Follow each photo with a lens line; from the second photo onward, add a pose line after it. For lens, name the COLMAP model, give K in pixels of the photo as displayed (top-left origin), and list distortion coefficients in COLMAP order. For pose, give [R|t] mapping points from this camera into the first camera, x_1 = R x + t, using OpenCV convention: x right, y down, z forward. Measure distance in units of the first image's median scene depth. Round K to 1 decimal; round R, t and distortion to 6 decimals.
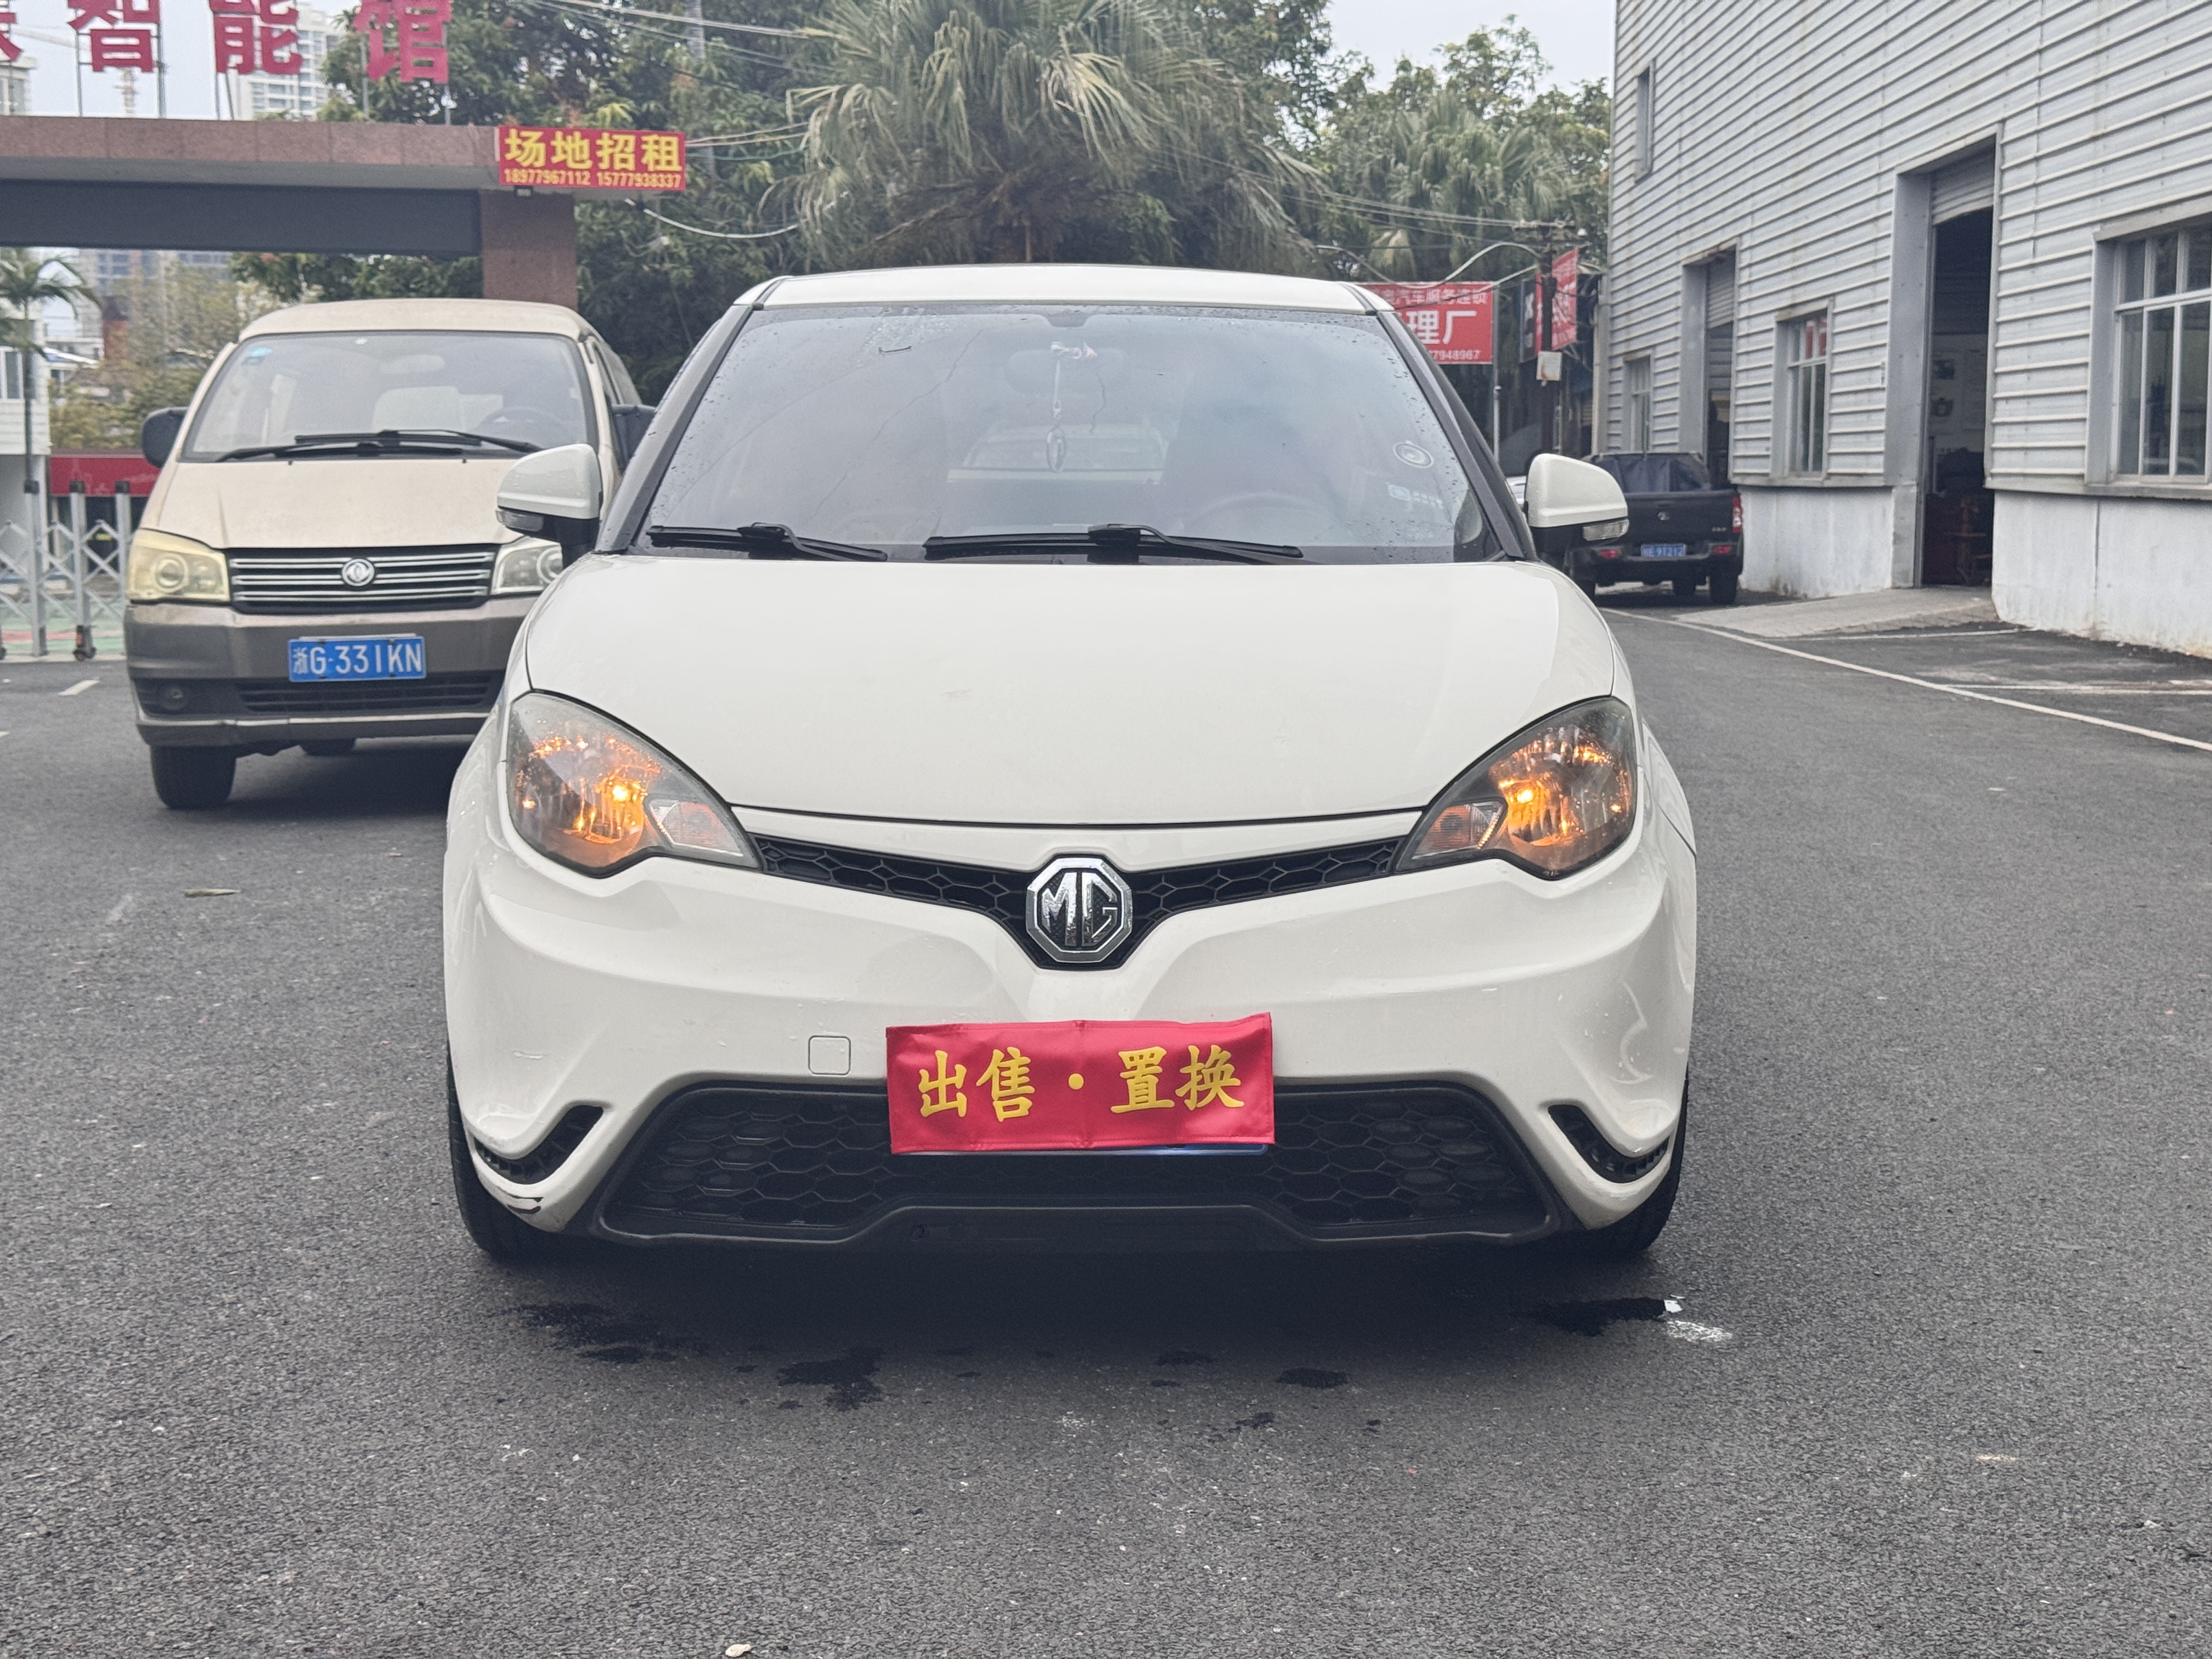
lens RADIAL K [[3101.2, 0, 1106.0], [0, 3101.2, 829.5], [0, 0, 1]] dist [0.170723, -0.304573]
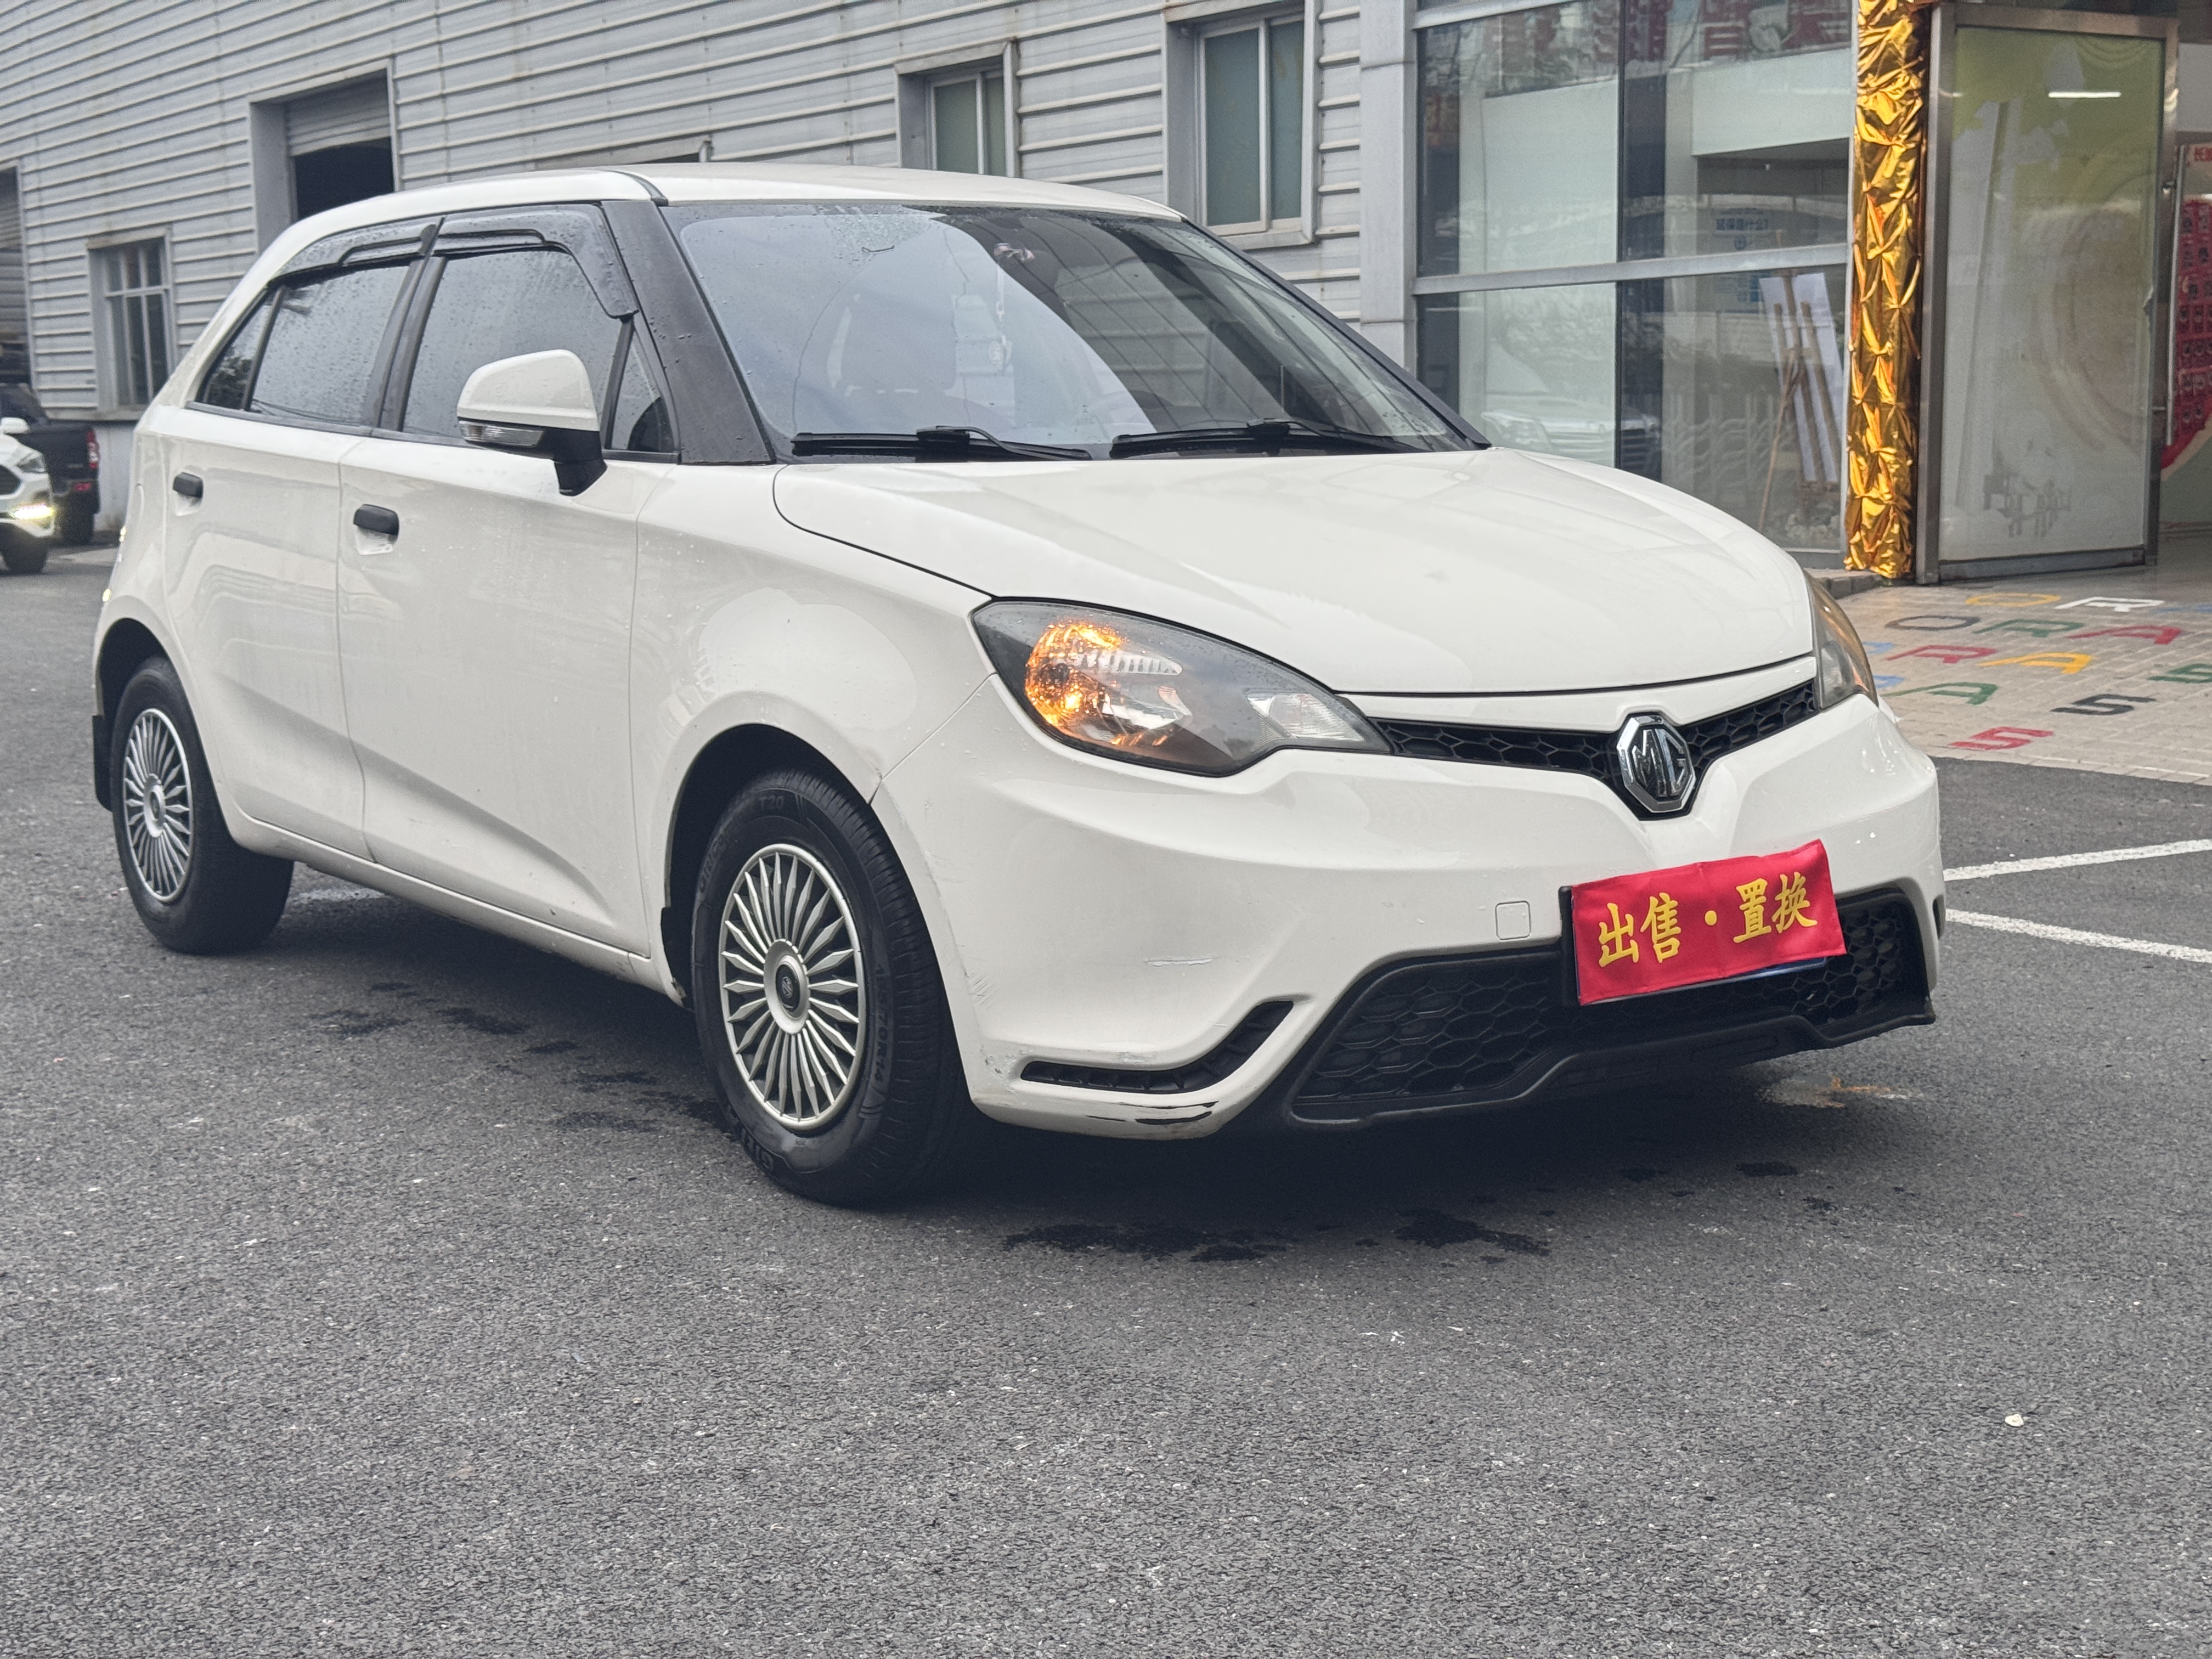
lens RADIAL K [[3101.2, 0, 1106.0], [0, 3101.2, 829.5], [0, 0, 1]] dist [0.170723, -0.304573]
pose [[0.828617, -0.093149, 0.552011, -0.749173], [0.082557, 0.995611, 0.044078, -0.014408], [-0.553694, 0.009049, 0.832671, 0.200131]]
